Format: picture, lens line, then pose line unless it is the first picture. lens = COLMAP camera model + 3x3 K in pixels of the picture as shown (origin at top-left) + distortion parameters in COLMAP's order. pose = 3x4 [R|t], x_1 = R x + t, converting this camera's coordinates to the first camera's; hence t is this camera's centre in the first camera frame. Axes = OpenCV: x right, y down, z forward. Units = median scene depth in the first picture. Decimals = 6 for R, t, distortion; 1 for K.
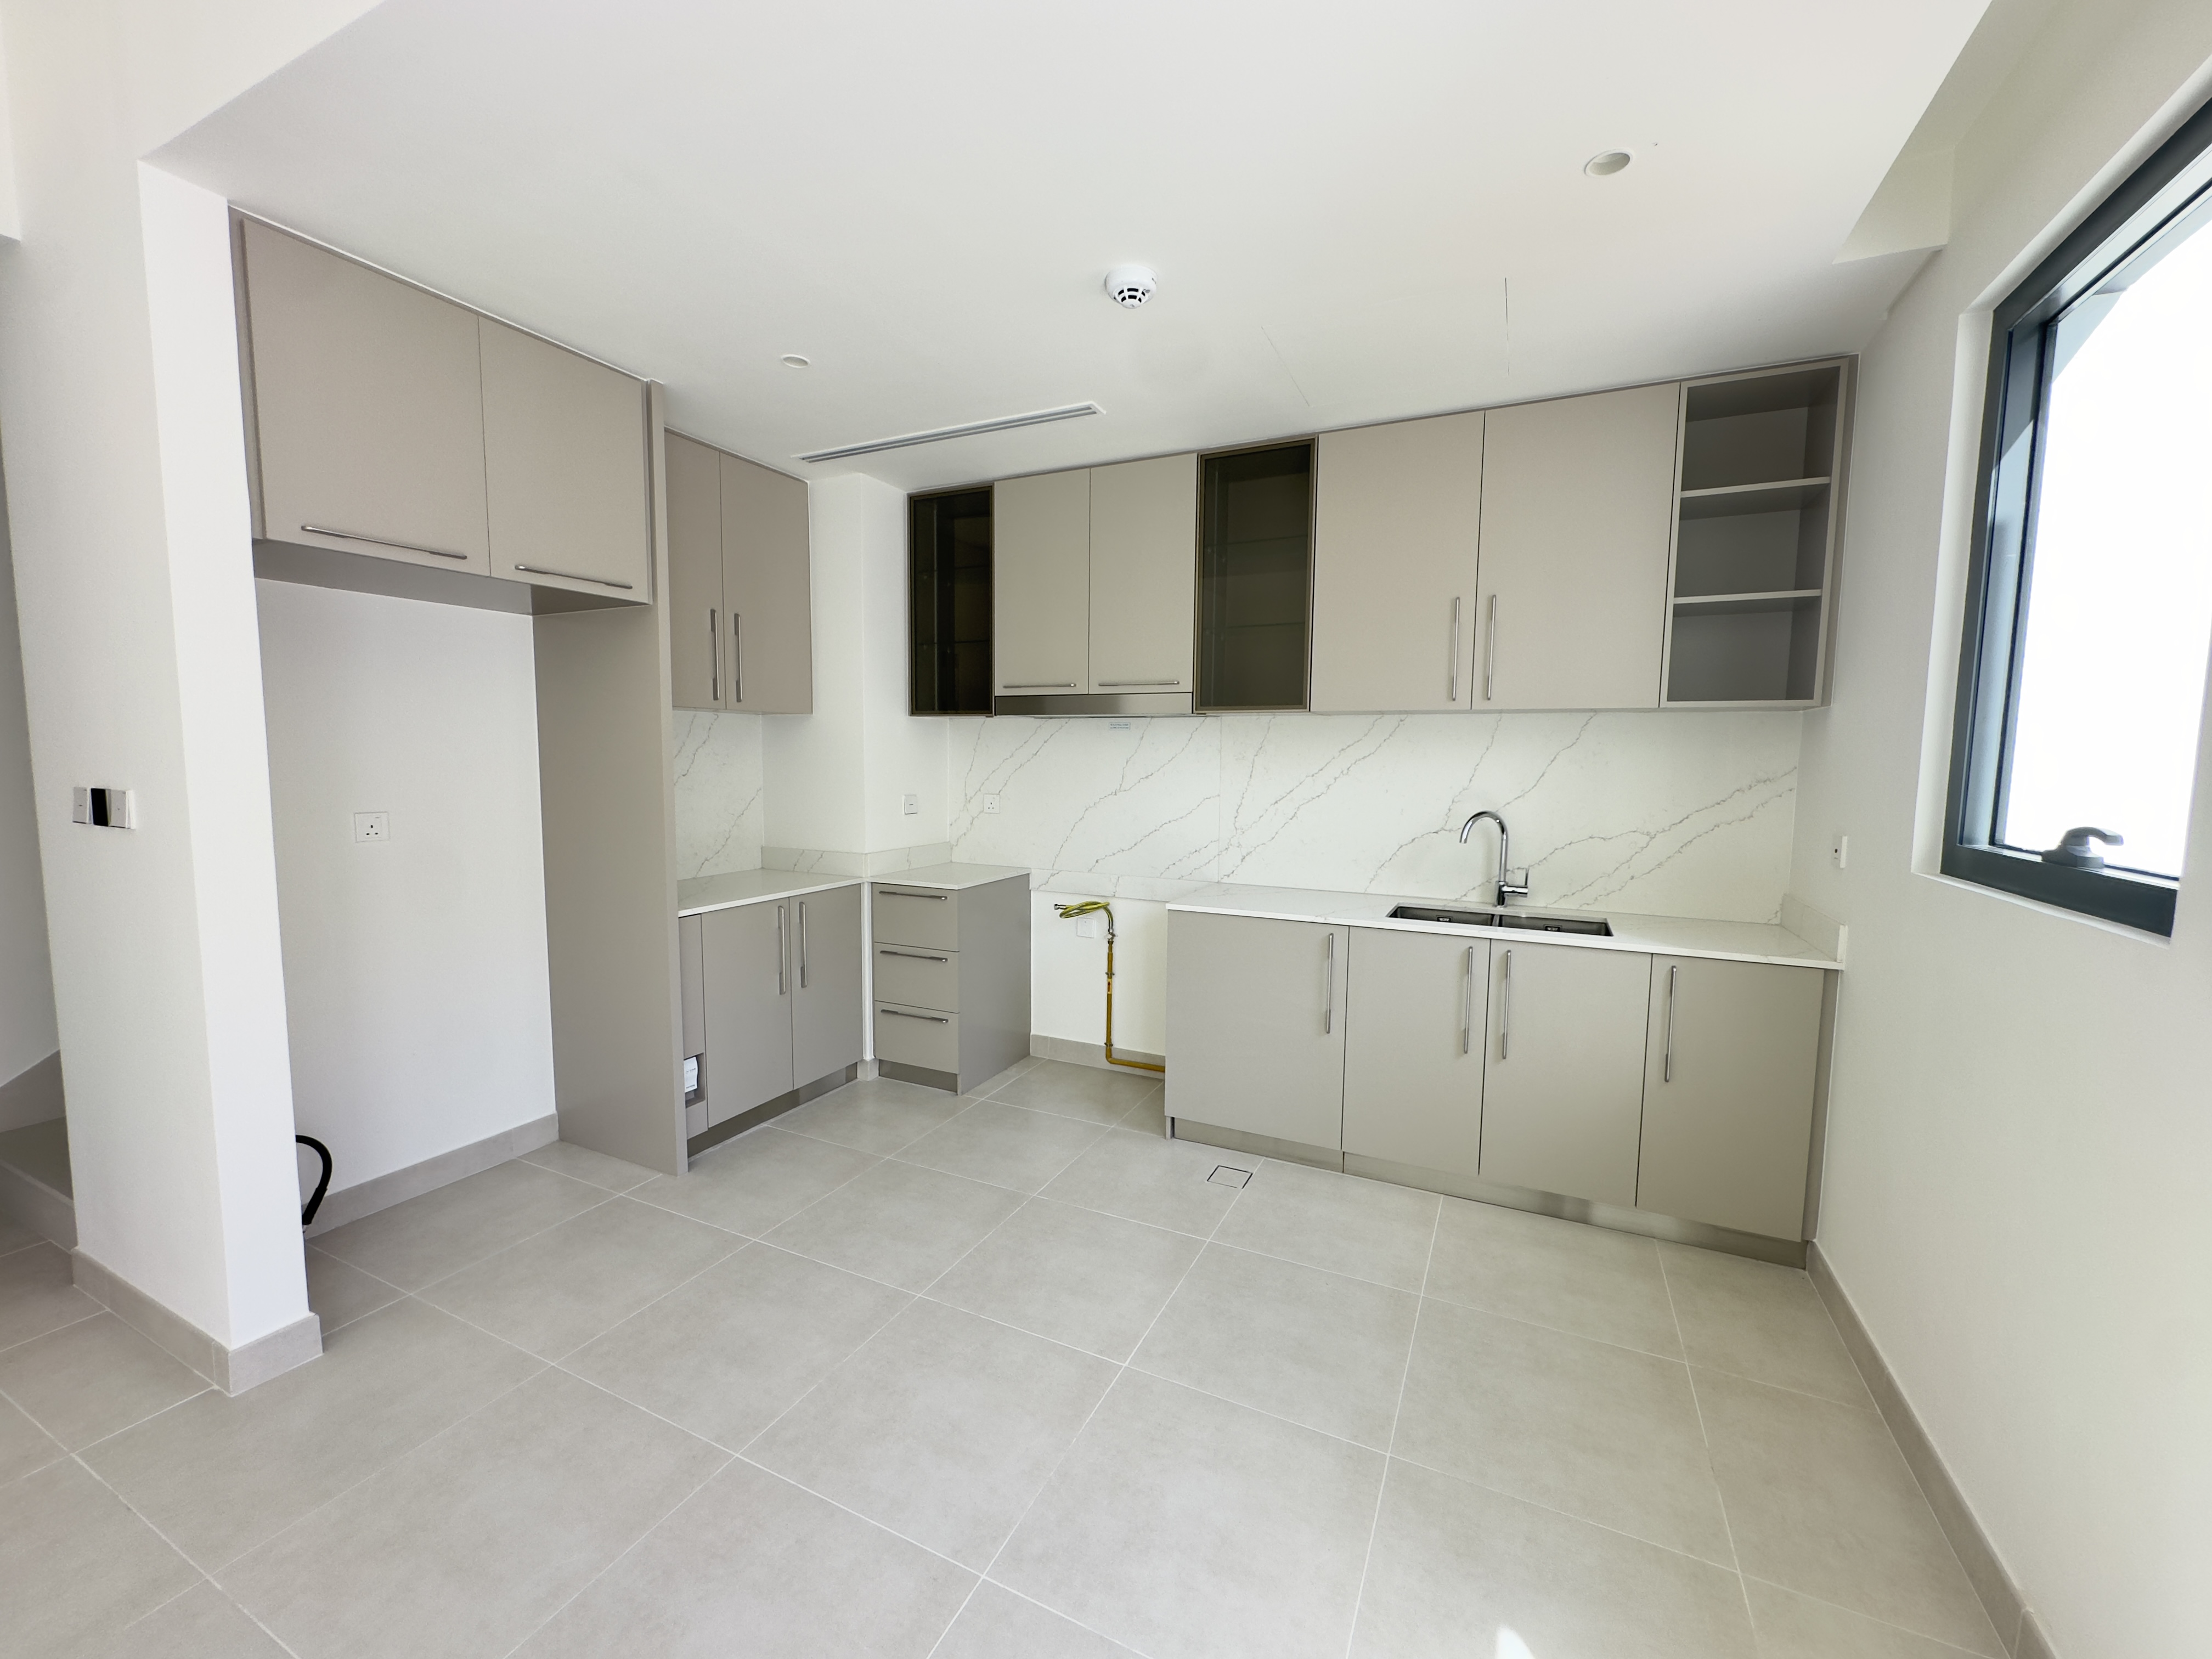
lens RADIAL K [[887.8, 0, 1106.0], [0, 887.8, 829.5], [0, 0, 1]] dist [-0.002026, -0.000146]
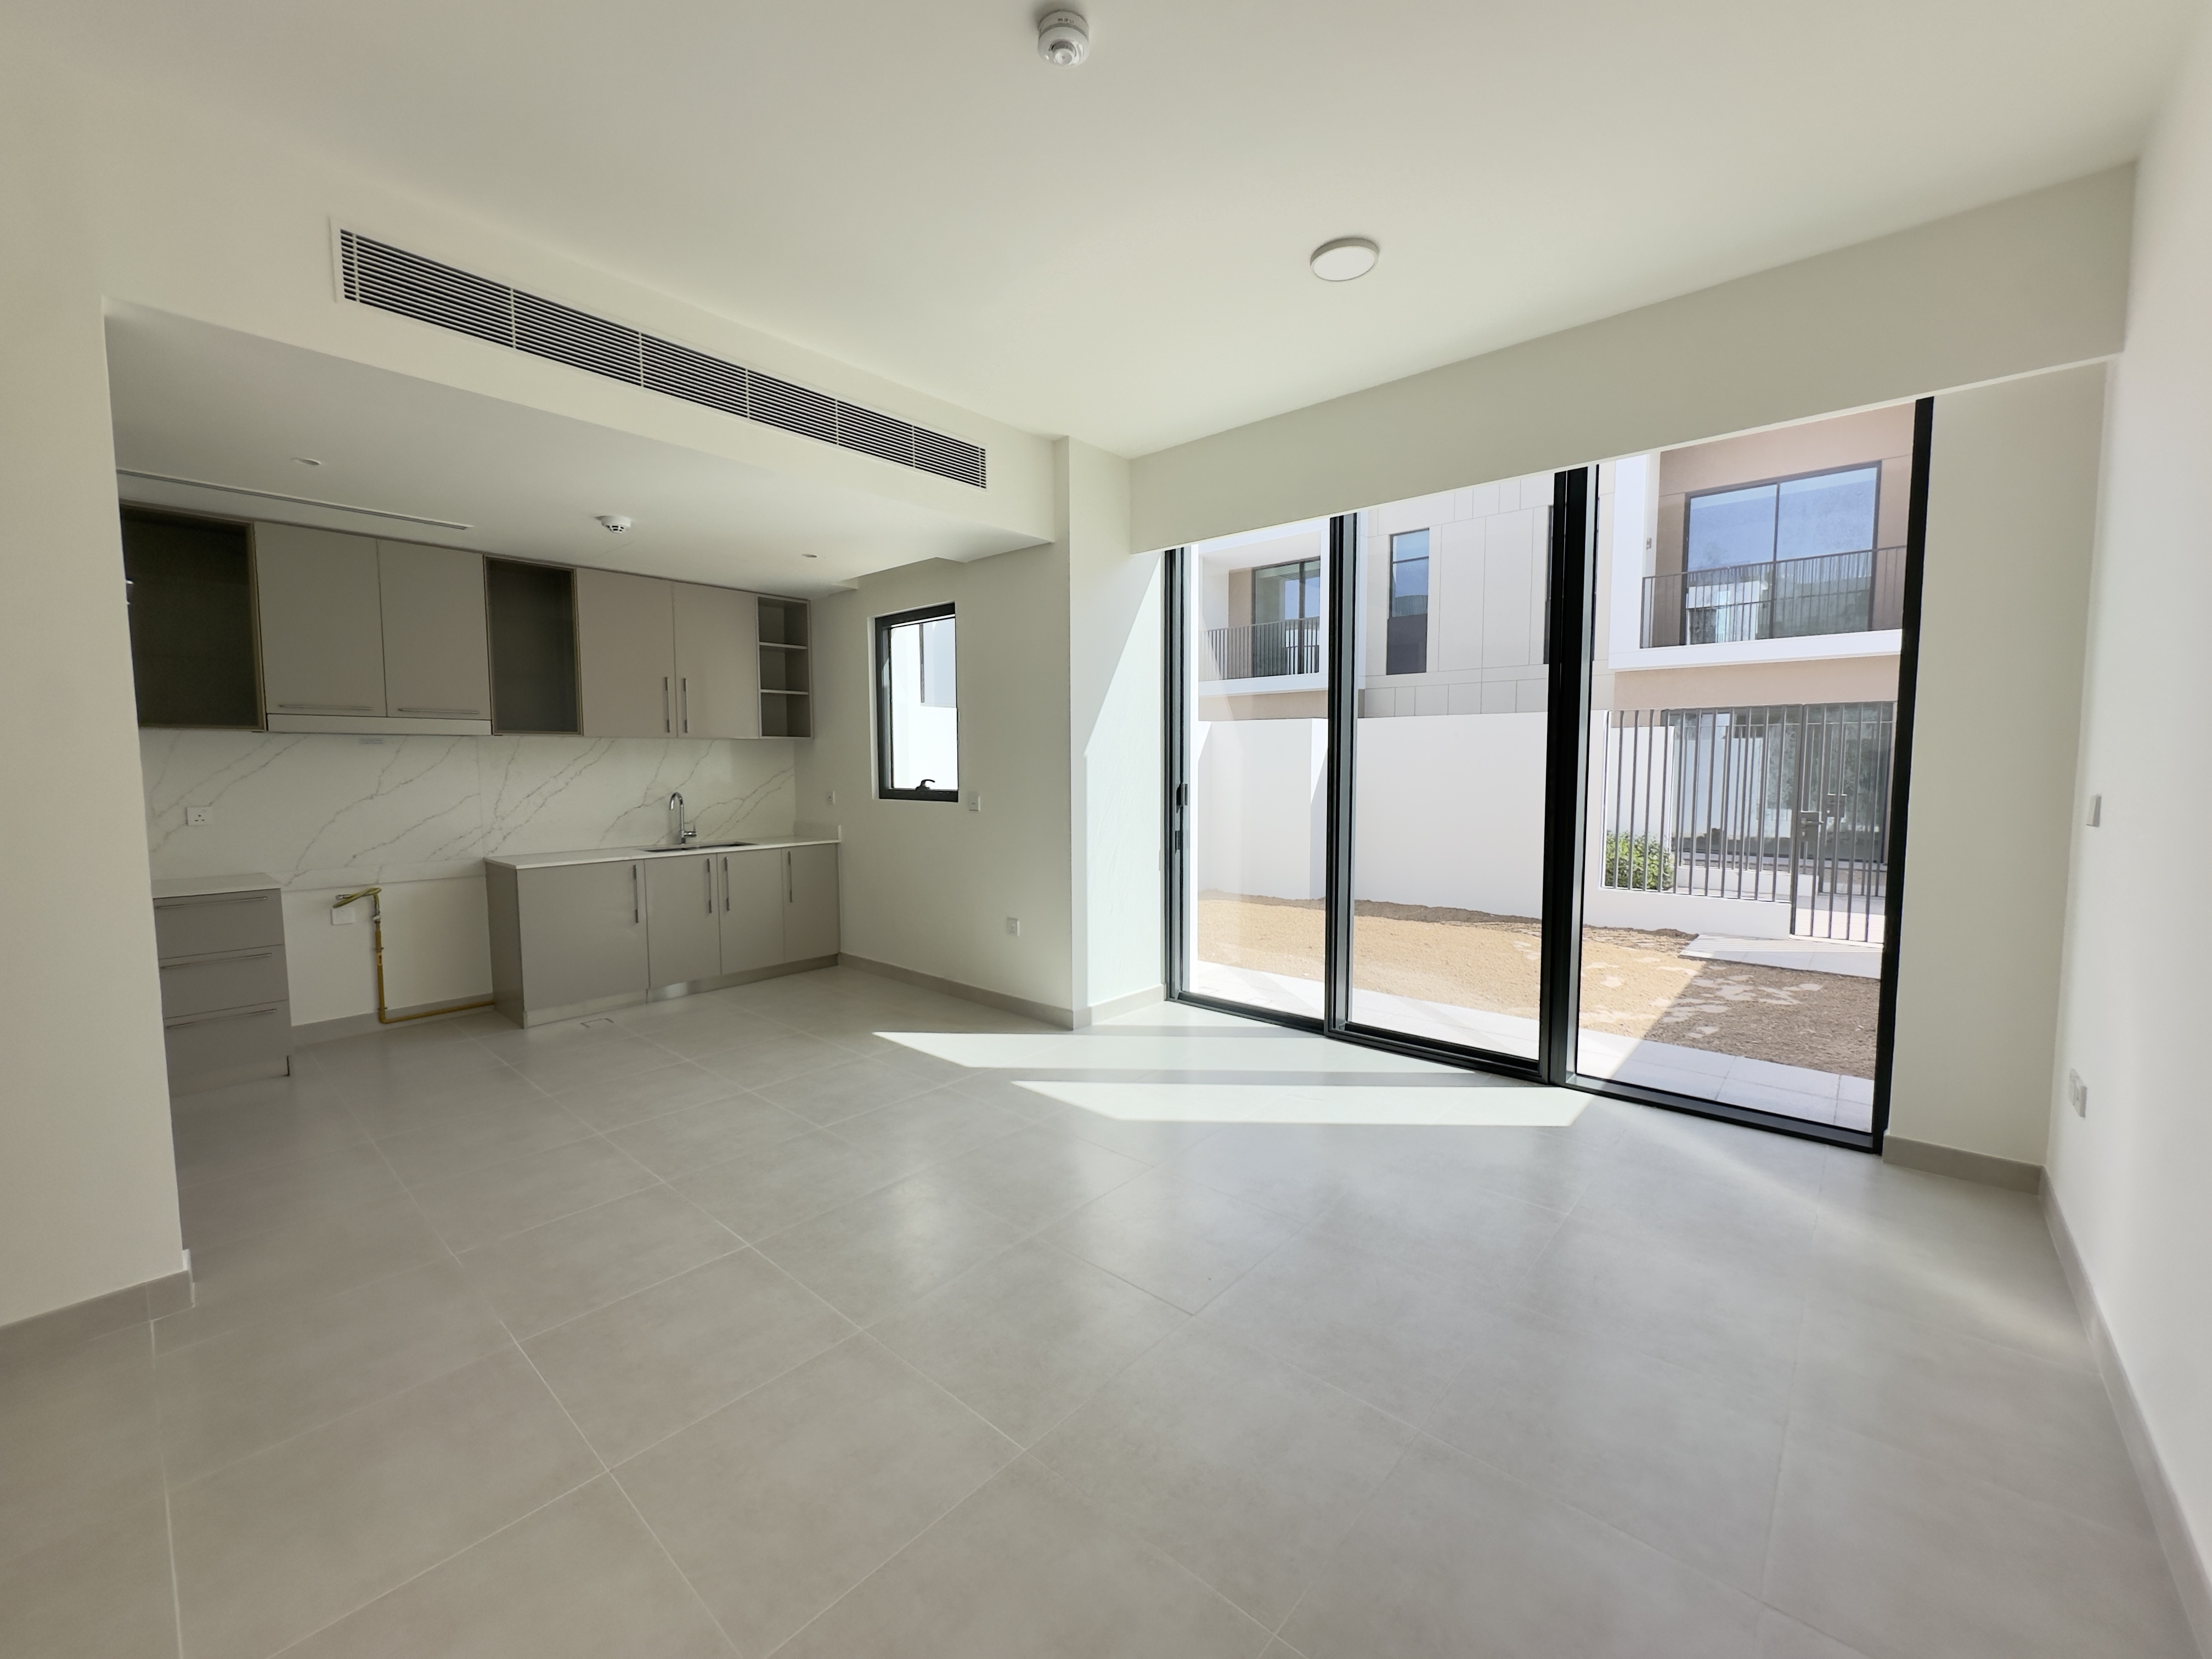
lens RADIAL K [[887.8, 0, 1106.0], [0, 887.8, 829.5], [0, 0, 1]] dist [-0.002026, -0.000146]
pose [[0.271006, -0.084499, 0.958862, -1.095554], [0.090544, 0.993961, 0.062001, 0.022600], [-0.958310, 0.070017, 0.277020, -0.353834]]
